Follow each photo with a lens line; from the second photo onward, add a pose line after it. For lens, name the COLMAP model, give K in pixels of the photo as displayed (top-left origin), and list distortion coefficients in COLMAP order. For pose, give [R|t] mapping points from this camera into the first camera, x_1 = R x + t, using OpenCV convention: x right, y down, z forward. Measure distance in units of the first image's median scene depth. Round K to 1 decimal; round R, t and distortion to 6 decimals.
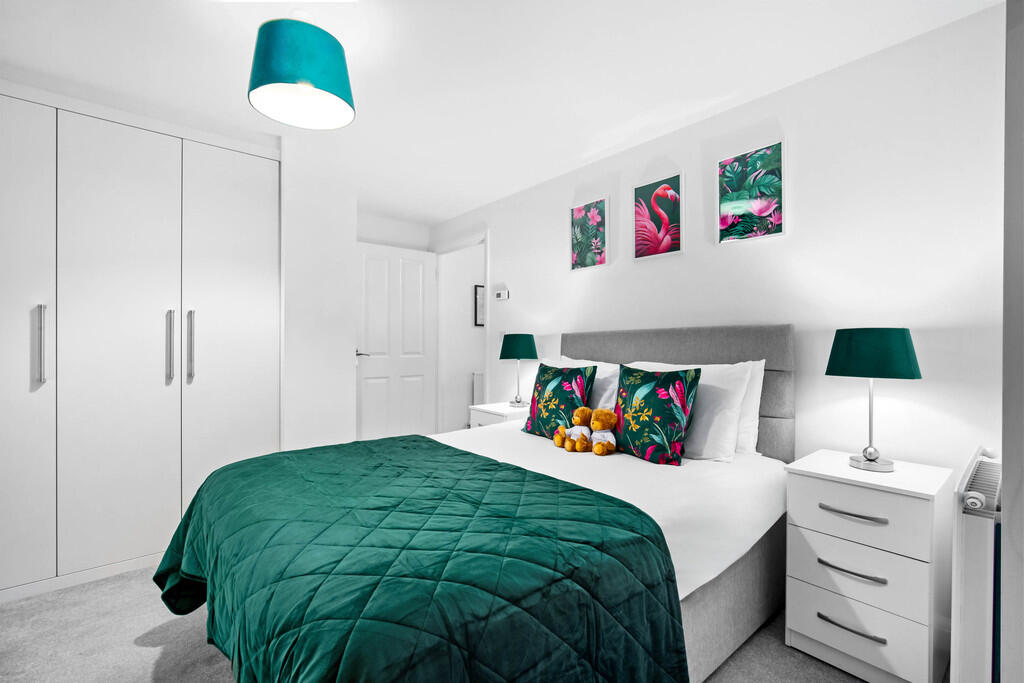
lens RADIAL K [[455.7, 0, 504.9], [0, 455.7, 341.6], [0, 0, 1]] dist [-0.003606, 0.002100]
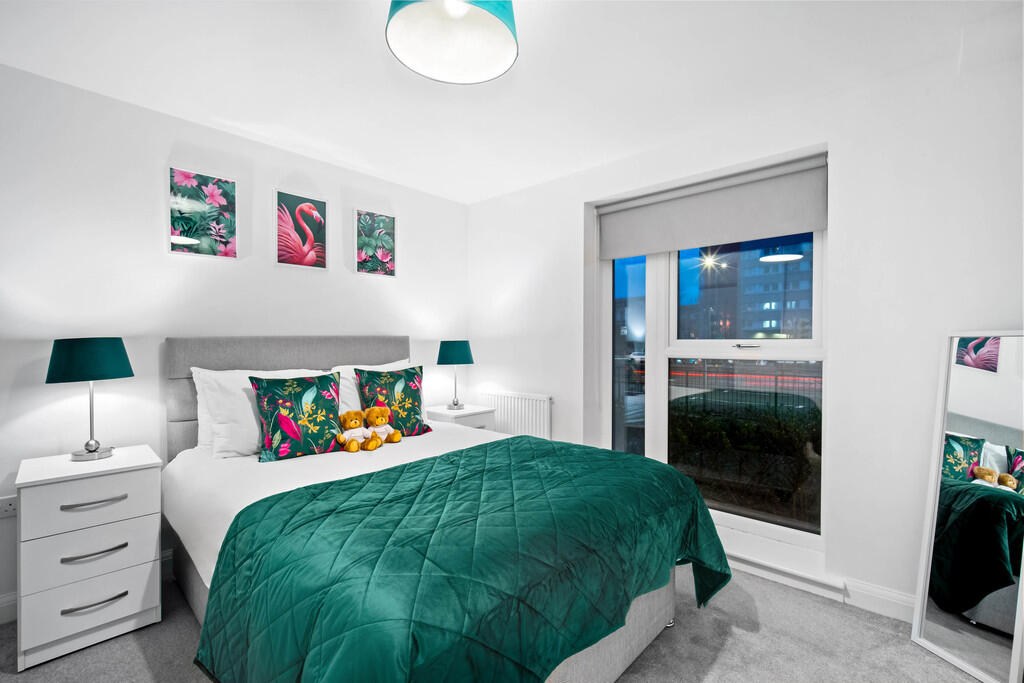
lens RADIAL K [[455.7, 0, 491.5], [0, 455.7, 349.2], [0, 0, 1]] dist [-0.003606, 0.002100]
pose [[-0.126286, -0.010205, 0.991941, -0.805659], [0.003110, 0.999938, 0.010683, -0.006879], [-0.991989, 0.004435, -0.126247, 0.724243]]
